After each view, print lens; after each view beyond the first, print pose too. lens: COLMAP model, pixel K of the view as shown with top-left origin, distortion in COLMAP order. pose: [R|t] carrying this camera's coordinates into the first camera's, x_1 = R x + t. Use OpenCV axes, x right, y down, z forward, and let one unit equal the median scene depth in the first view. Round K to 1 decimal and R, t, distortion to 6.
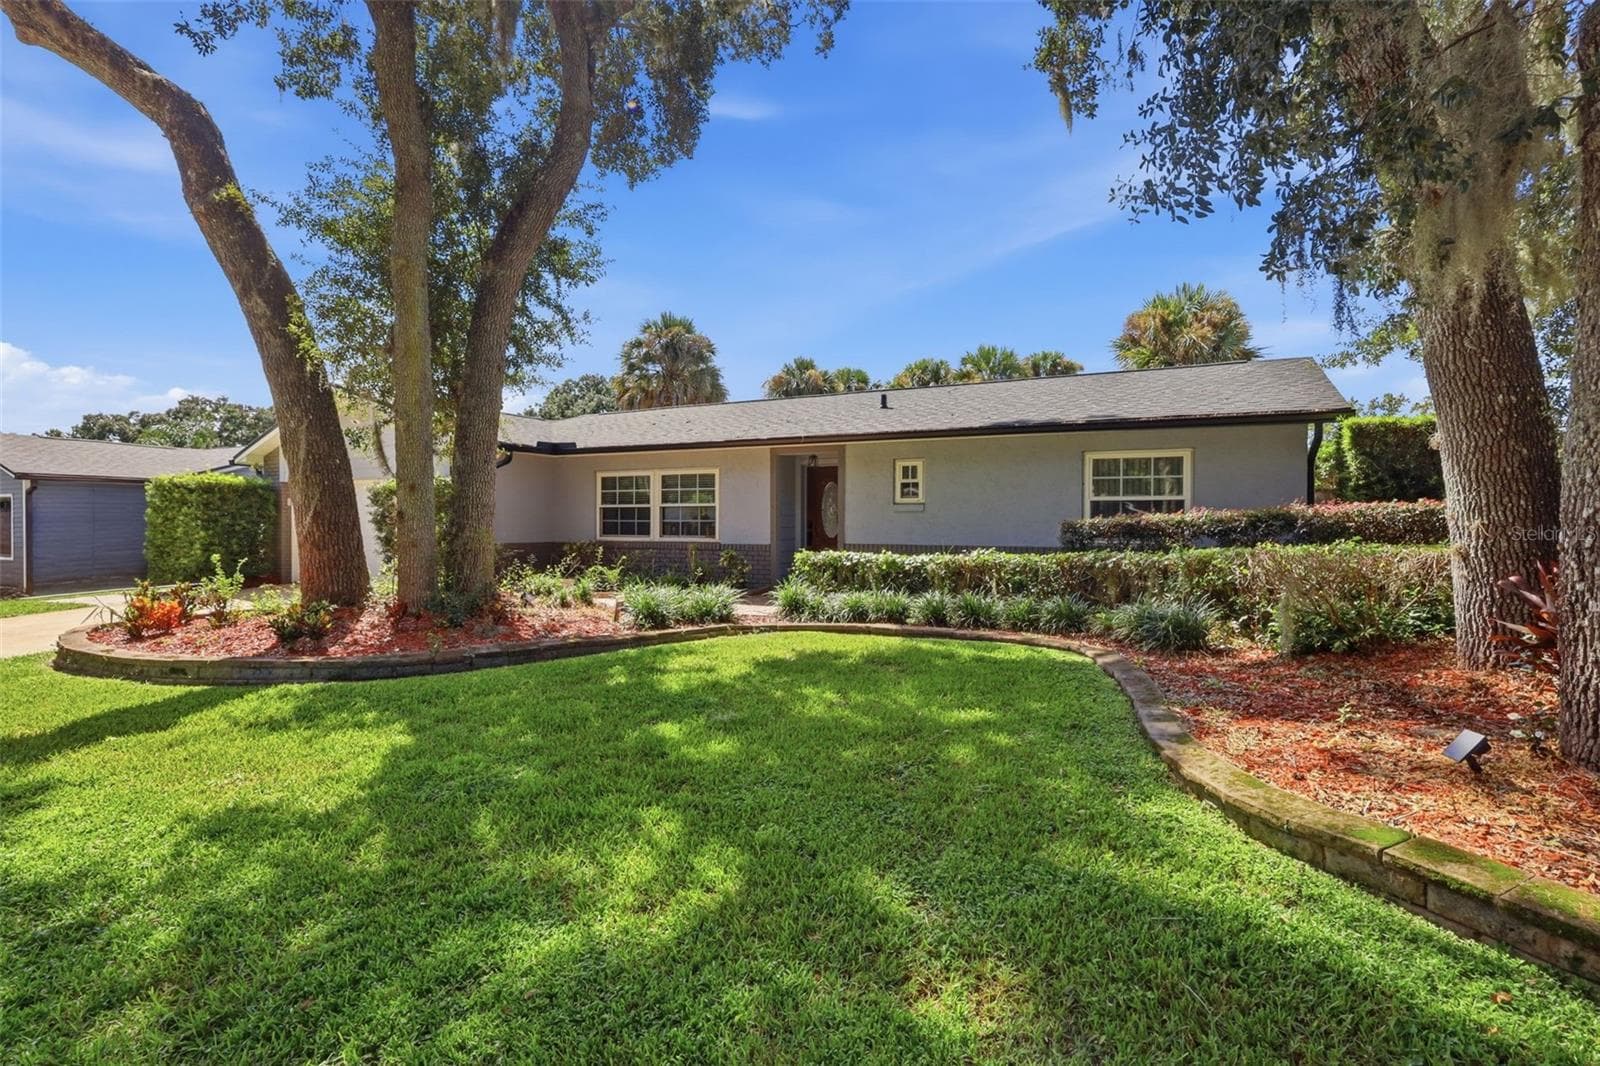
lens RADIAL K [[749.7, 0, 800.0], [0, 749.7, 533.0], [0, 0, 1]] dist [0.000235, 0.000198]
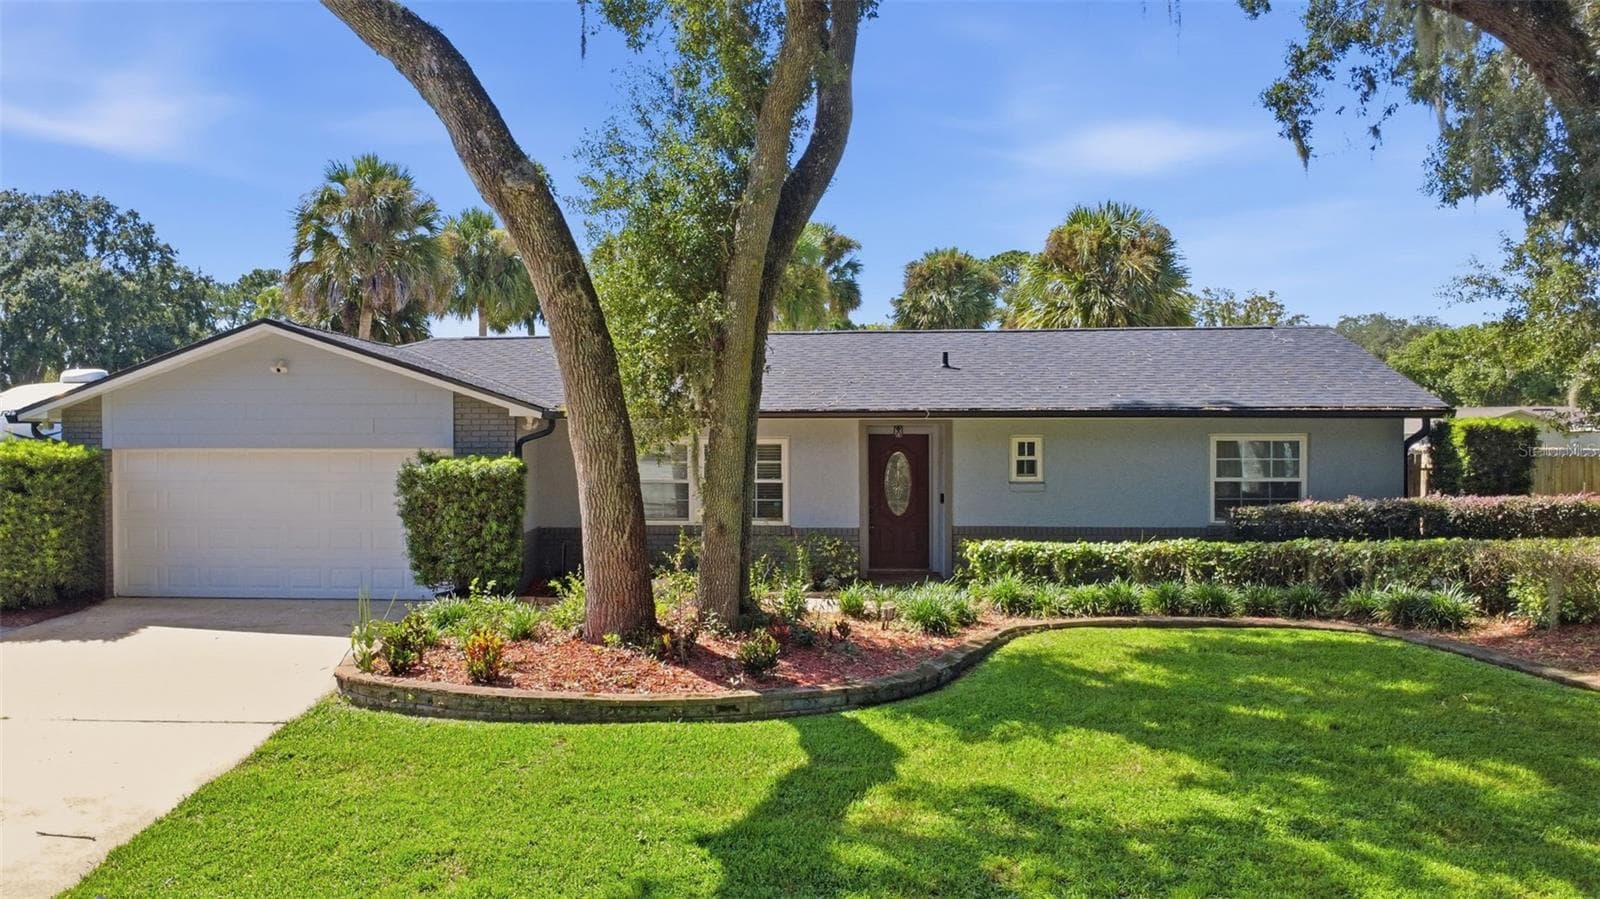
lens RADIAL K [[1212.1, 0, 653.3], [0, 1212.1, 447.7], [0, 0, 1]] dist [-0.000775, 0.000484]
pose [[0.942611, -0.010442, 0.333730, -0.796466], [0.009200, 0.999944, 0.005300, -0.094780], [-0.333766, -0.001926, 0.942654, -0.269137]]
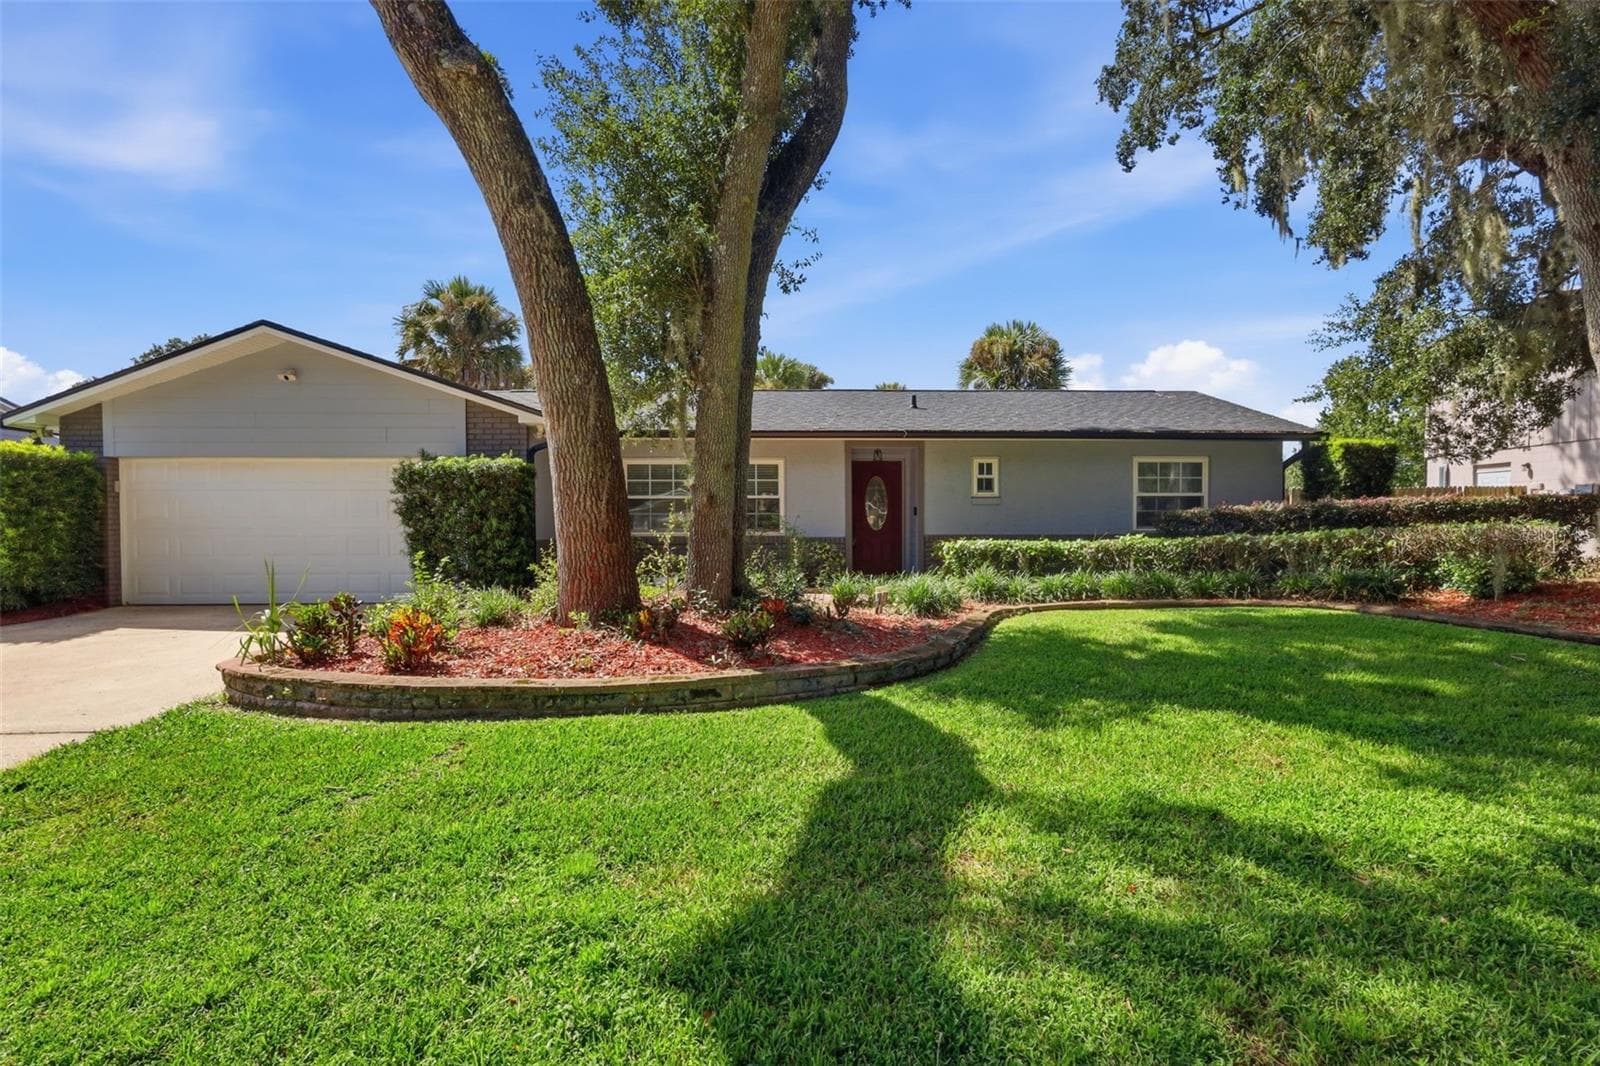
lens RADIAL K [[749.7, 0, 800.0], [0, 749.7, 533.0], [0, 0, 1]] dist [0.000235, 0.000198]
pose [[0.890472, -0.009277, 0.454943, -0.596715], [0.010651, 0.999943, -0.000457, 0.010822], [-0.454913, 0.005253, 0.890520, 0.144527]]
